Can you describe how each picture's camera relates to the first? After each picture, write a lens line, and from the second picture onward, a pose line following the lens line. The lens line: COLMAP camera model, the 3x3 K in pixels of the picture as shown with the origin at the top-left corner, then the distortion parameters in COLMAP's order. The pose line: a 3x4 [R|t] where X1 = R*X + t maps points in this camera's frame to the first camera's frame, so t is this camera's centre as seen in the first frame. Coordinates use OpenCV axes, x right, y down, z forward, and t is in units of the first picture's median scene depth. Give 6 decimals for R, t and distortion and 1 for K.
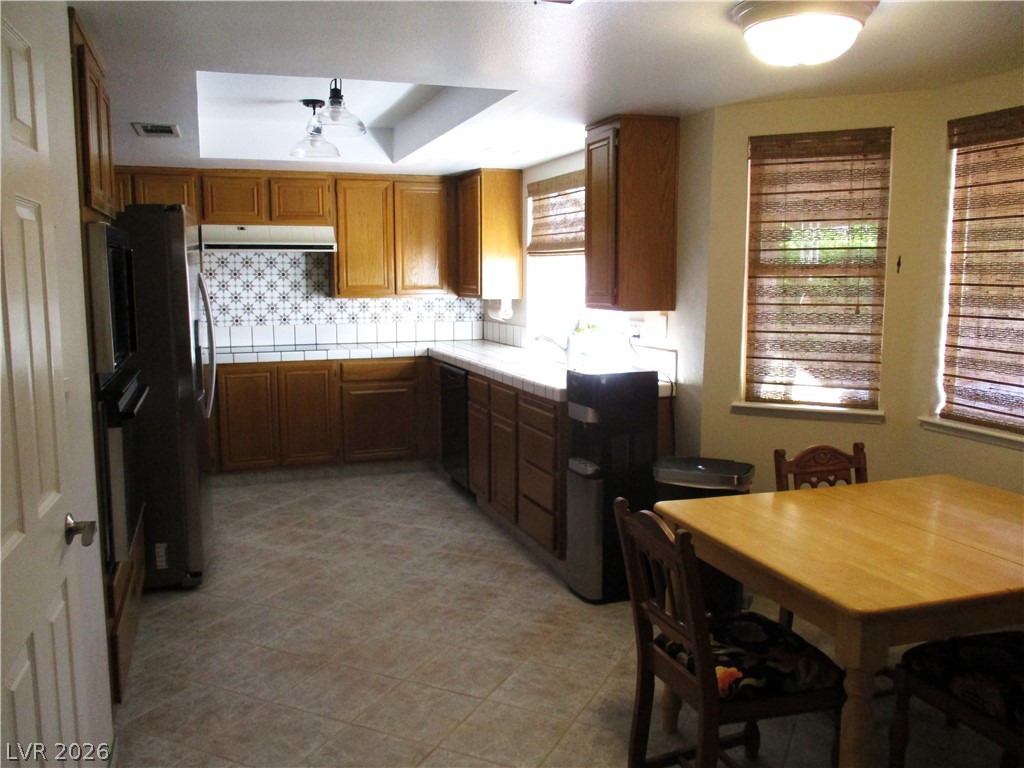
lens RADIAL K [[885.2, 0, 508.8], [0, 885.2, 383.1], [0, 0, 1]] dist [-0.021629, 0.005140]
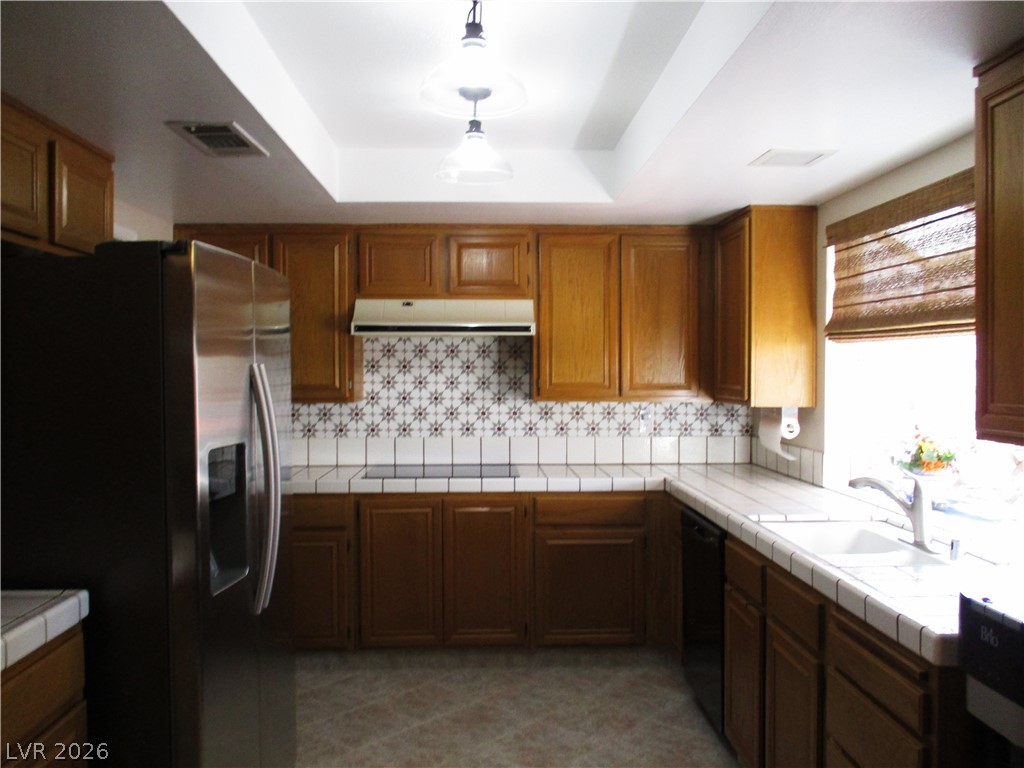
lens RADIAL K [[885.2, 0, 513.5], [0, 885.2, 377.6], [0, 0, 1]] dist [-0.021629, 0.005140]
pose [[0.958549, 0.006201, -0.284860, -0.012388], [-0.038101, 0.993574, -0.106579, -0.040679], [0.282368, 0.113015, 0.952626, 0.336792]]
